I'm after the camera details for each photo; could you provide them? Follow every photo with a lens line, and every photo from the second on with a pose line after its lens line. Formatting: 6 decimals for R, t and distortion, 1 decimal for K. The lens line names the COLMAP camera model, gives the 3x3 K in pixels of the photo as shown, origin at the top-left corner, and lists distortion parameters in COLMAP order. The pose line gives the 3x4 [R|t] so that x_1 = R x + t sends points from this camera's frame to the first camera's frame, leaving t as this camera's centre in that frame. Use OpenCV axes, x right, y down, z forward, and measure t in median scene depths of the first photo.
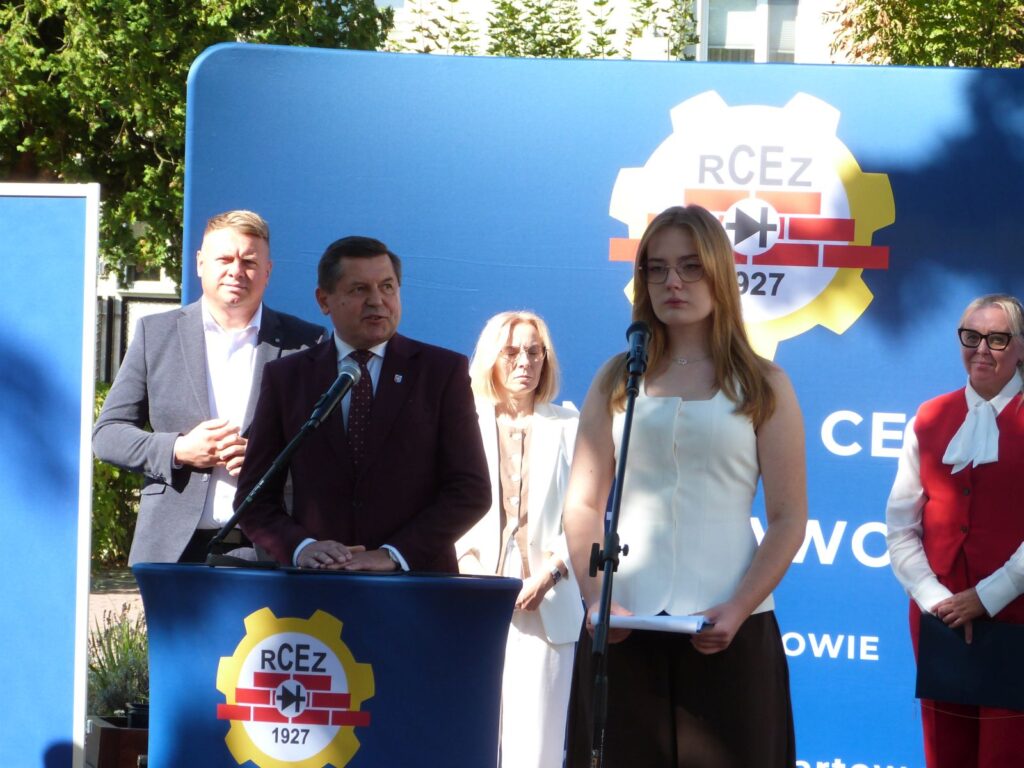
lens RADIAL K [[4397.0, 0, 510.6], [0, 4397.0, 385.2], [0, 0, 1]] dist [-0.014200, 0.000000]
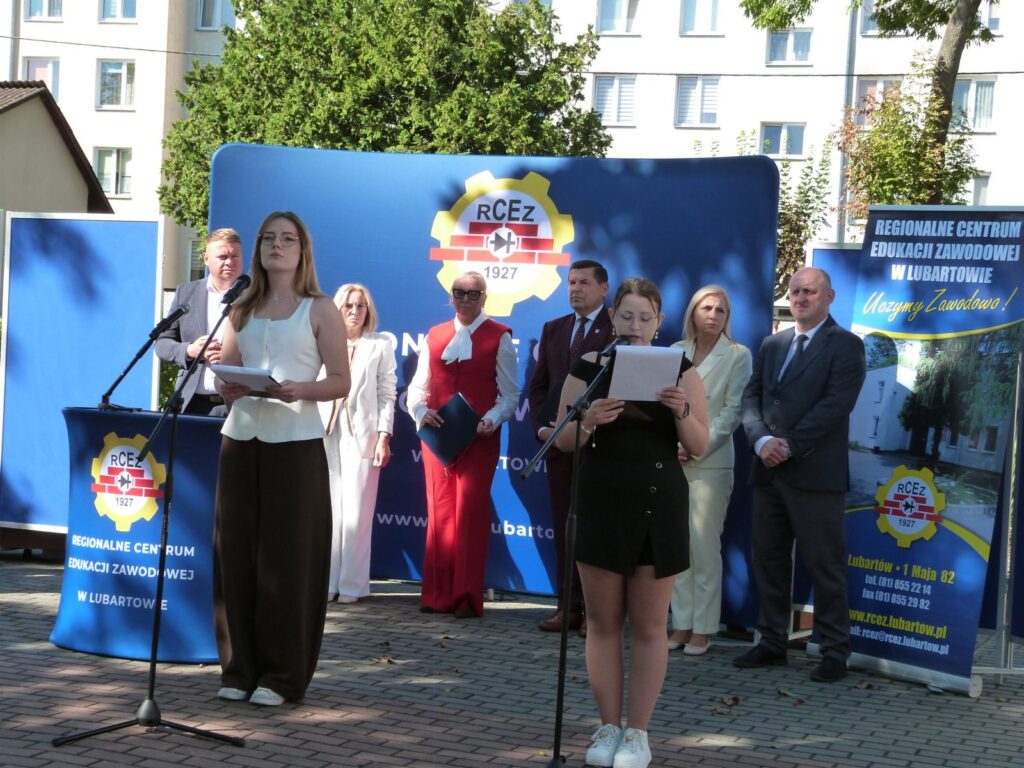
lens RADIAL K [[1887.3, 0, 508.1], [0, 1887.3, 386.2], [0, 0, 1]] dist [0.100236, 0.000000]
pose [[0.984346, 0.022334, -0.174828, 0.209329], [-0.019280, 0.999631, 0.019148, 0.010654], [0.175191, -0.015477, 0.984413, 0.204786]]
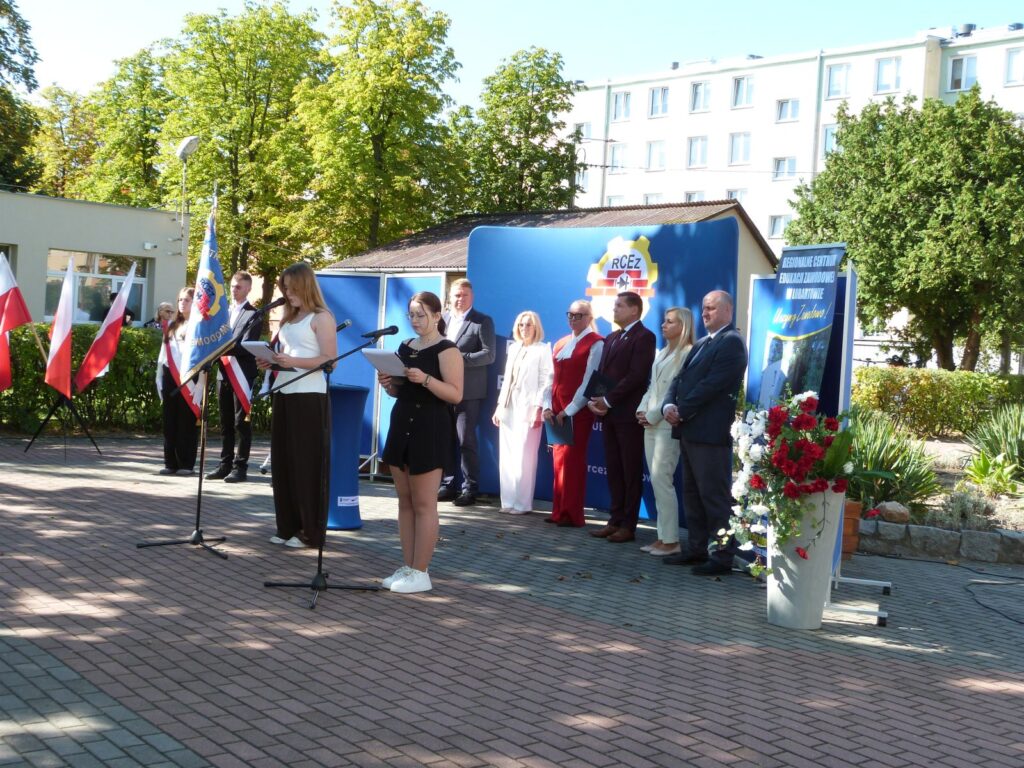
lens RADIAL K [[1362.4, 0, 504.1], [0, 1362.4, 382.0], [0, 0, 1]] dist [0.014926, 0.000000]
pose [[0.758880, 0.027714, -0.650641, 0.599492], [-0.031991, 0.999474, 0.005259, 0.027227], [0.650444, 0.016824, 0.759368, 0.286829]]
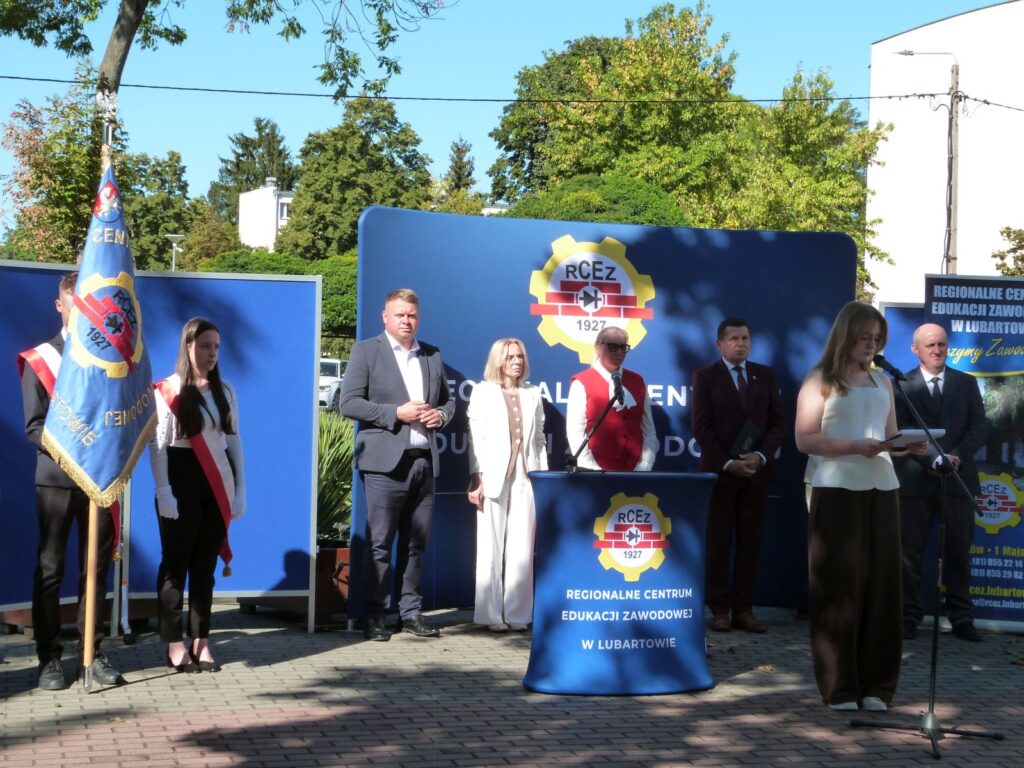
lens RADIAL K [[1887.3, 0, 504.0], [0, 1887.3, 377.1], [0, 0, 1]] dist [0.100236, 0.000000]
pose [[0.879634, -0.016565, 0.475363, -0.440803], [0.006319, 0.999712, 0.023144, -0.020310], [-0.475609, -0.017355, 0.879486, 0.213585]]
